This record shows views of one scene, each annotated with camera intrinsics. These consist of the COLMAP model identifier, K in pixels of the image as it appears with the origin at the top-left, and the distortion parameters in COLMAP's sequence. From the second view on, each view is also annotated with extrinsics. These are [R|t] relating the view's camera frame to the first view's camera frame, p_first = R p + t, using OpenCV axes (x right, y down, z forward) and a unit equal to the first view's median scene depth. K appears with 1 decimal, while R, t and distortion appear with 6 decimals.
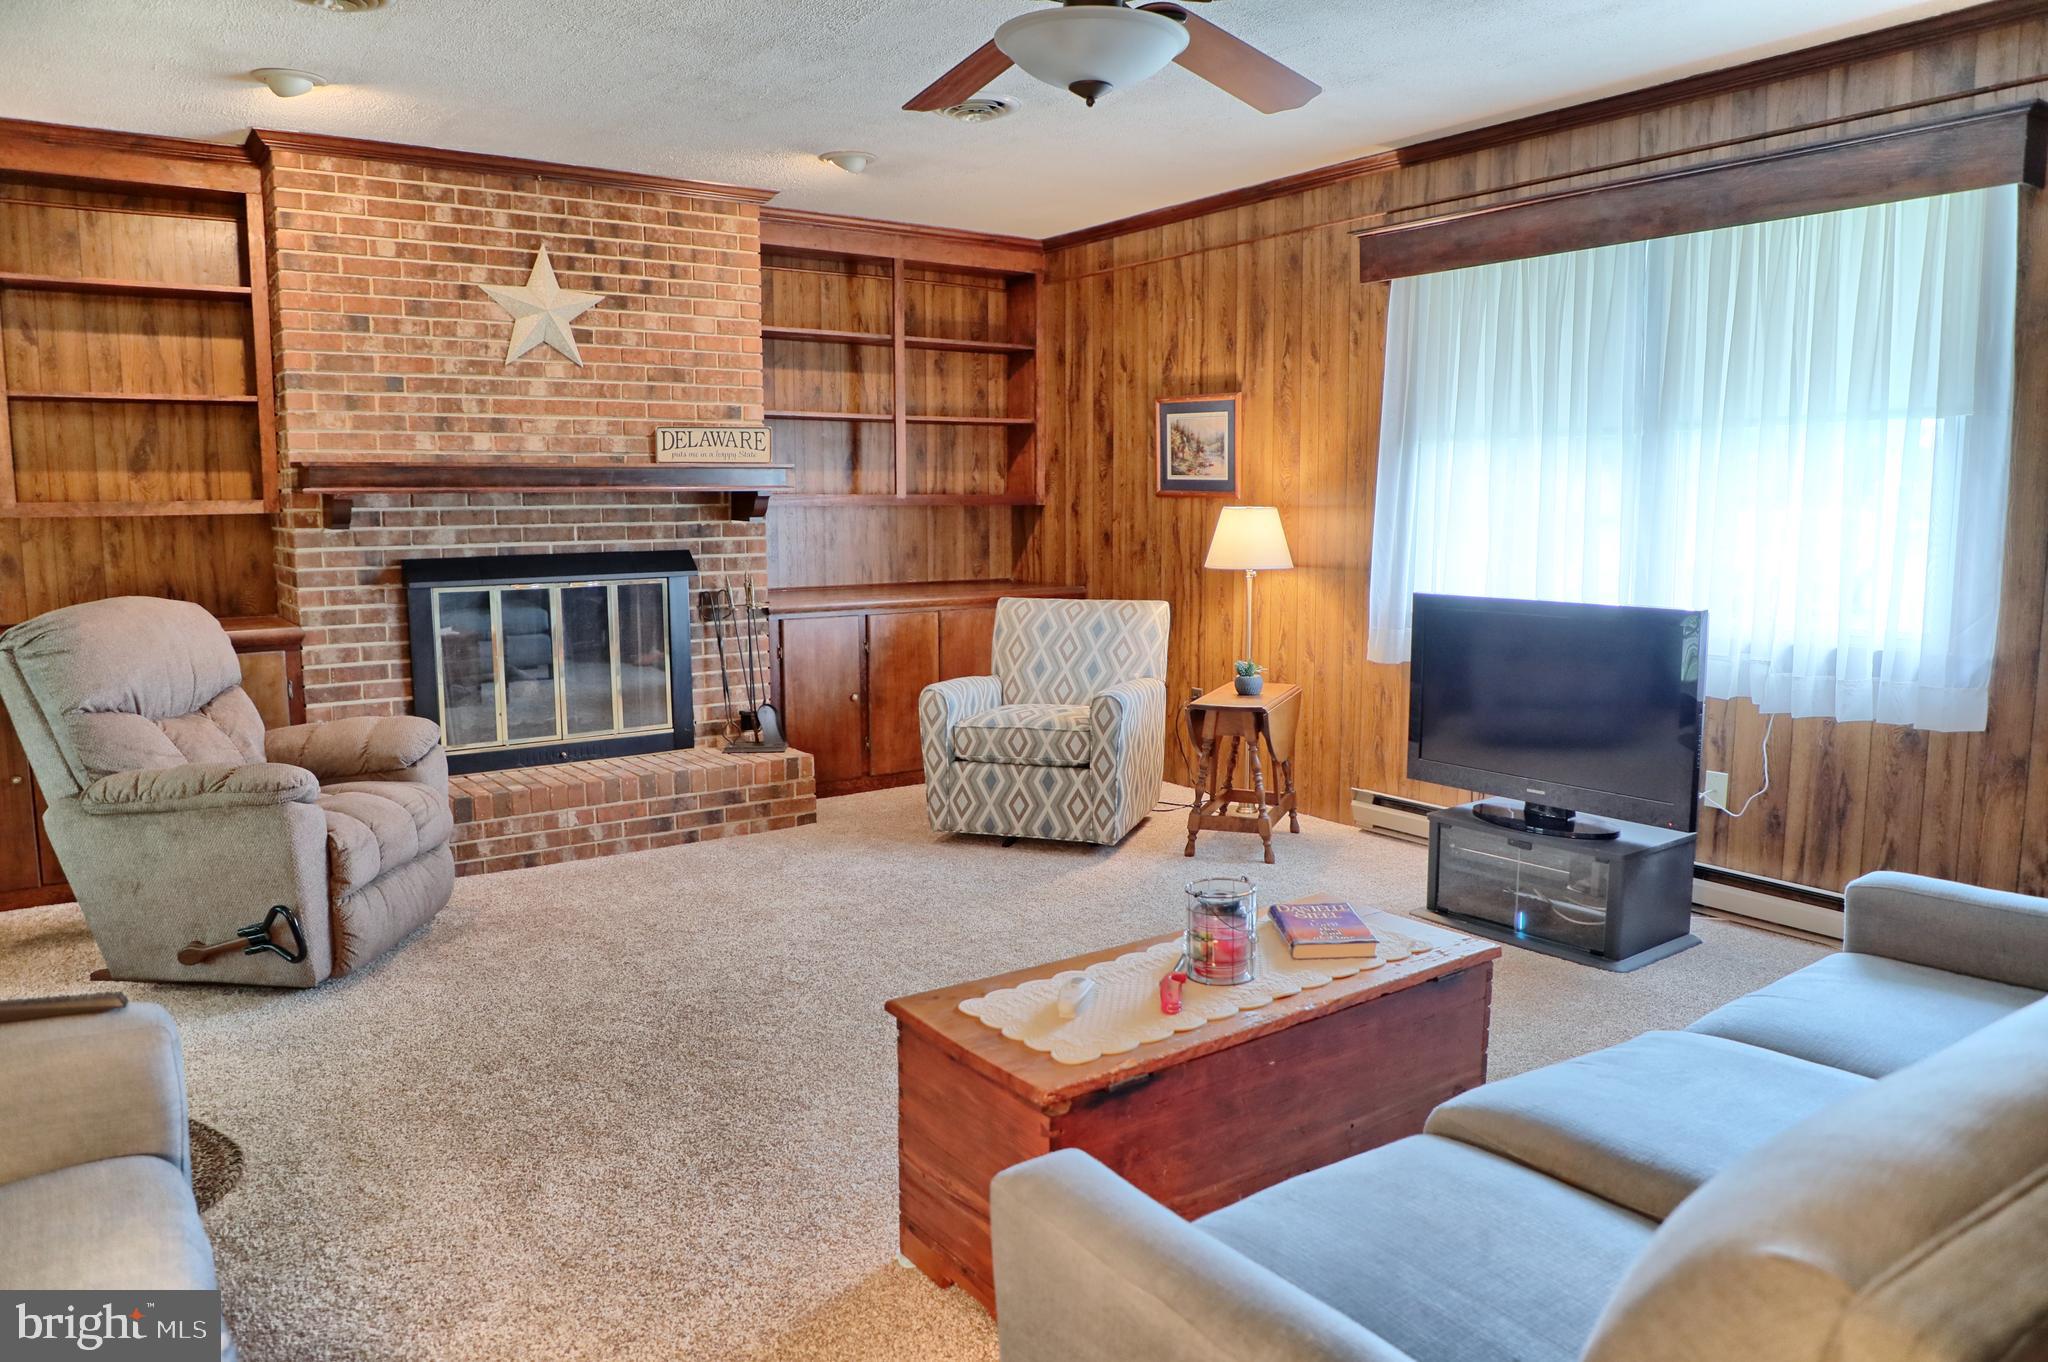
lens RADIAL K [[1409.2, 0, 1029.2], [0, 1409.2, 683.2], [0, 0, 1]] dist [-0.071193, 0.039577]
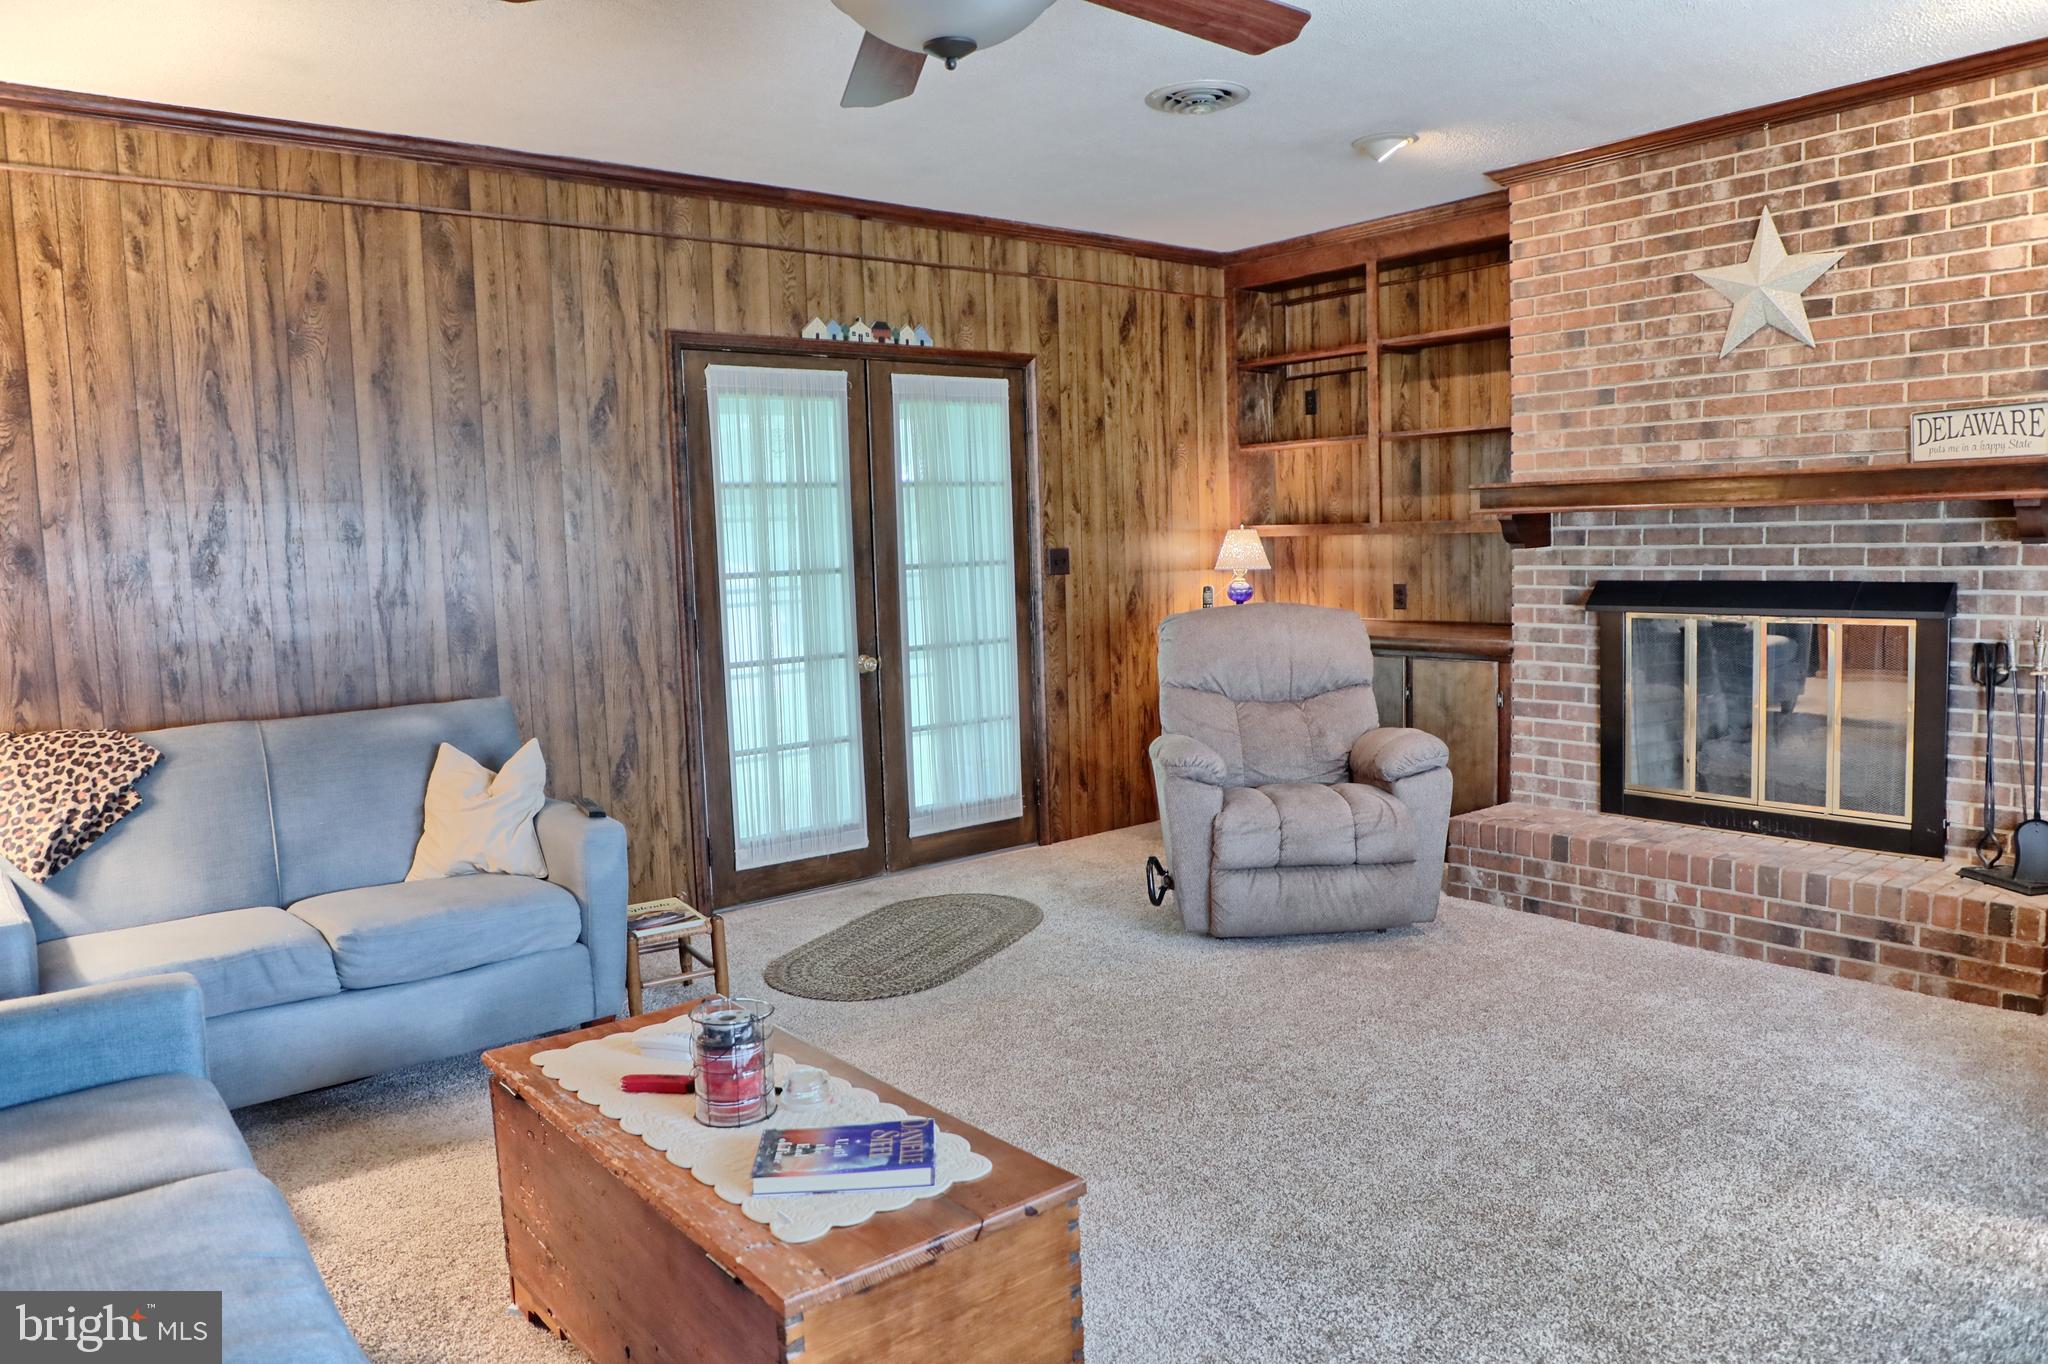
lens RADIAL K [[1398.1, 0, 1010.4], [0, 1398.1, 684.0], [0, 0, 1]] dist [-0.075187, 0.038650]
pose [[0.053012, 0.108837, -0.992645, 0.456741], [-0.098633, 0.989753, 0.103252, -0.073582], [0.993711, 0.092433, 0.063204, 0.524486]]
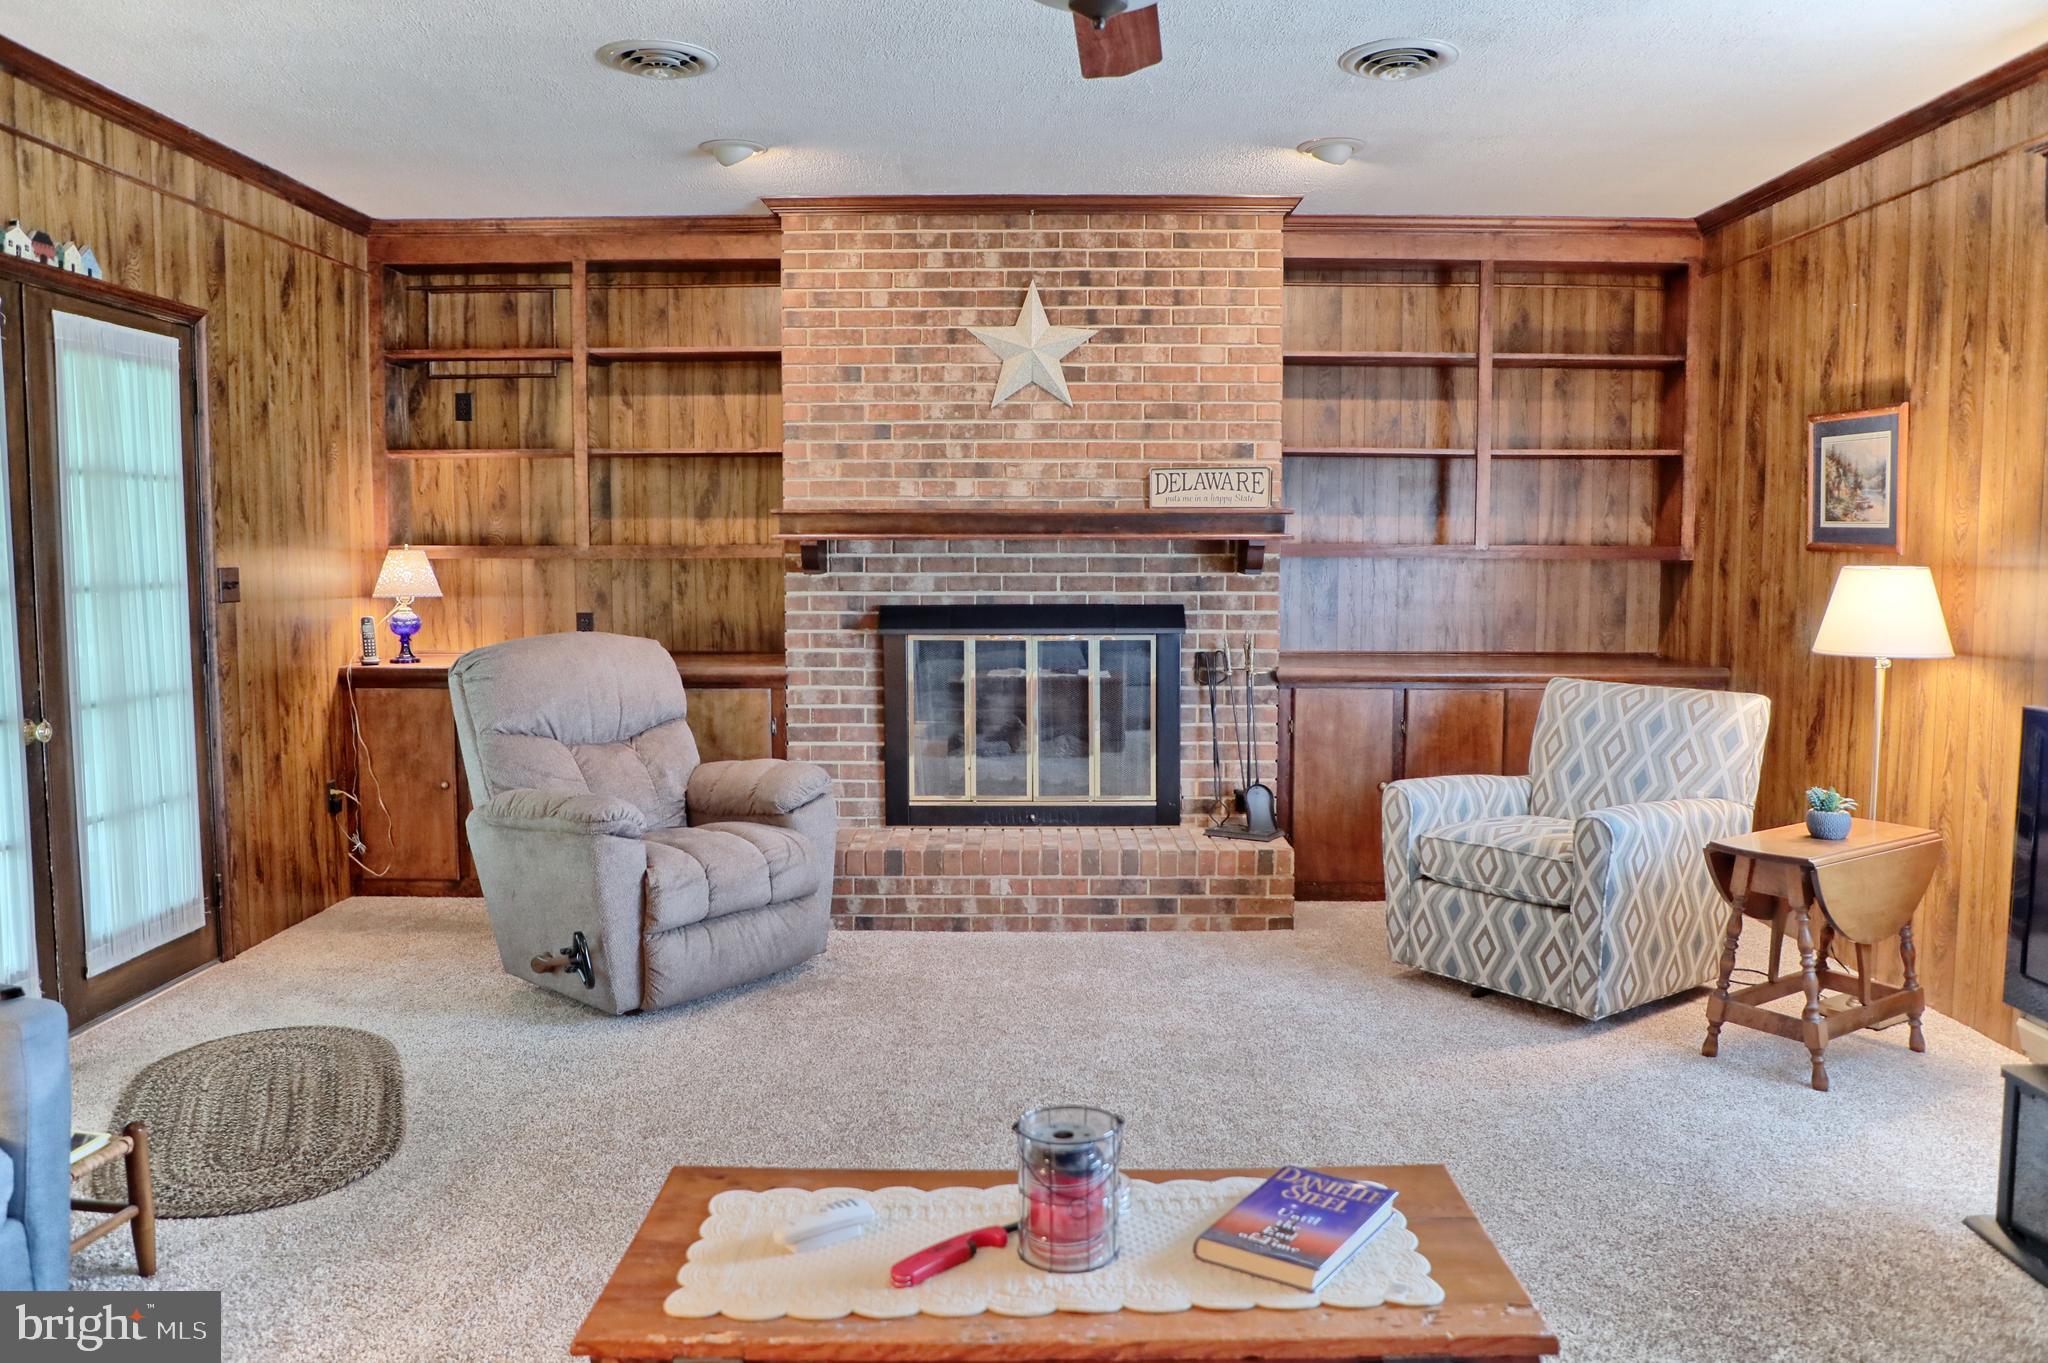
lens RADIAL K [[1483.5, 0, 1020.8], [0, 1483.5, 677.3], [0, 0, 1]] dist [-0.079989, 0.046983]
pose [[0.808610, 0.055803, -0.585692, 0.249640], [-0.080400, 0.996634, -0.016043, -0.027188], [0.582825, 0.060062, 0.810375, 0.188819]]
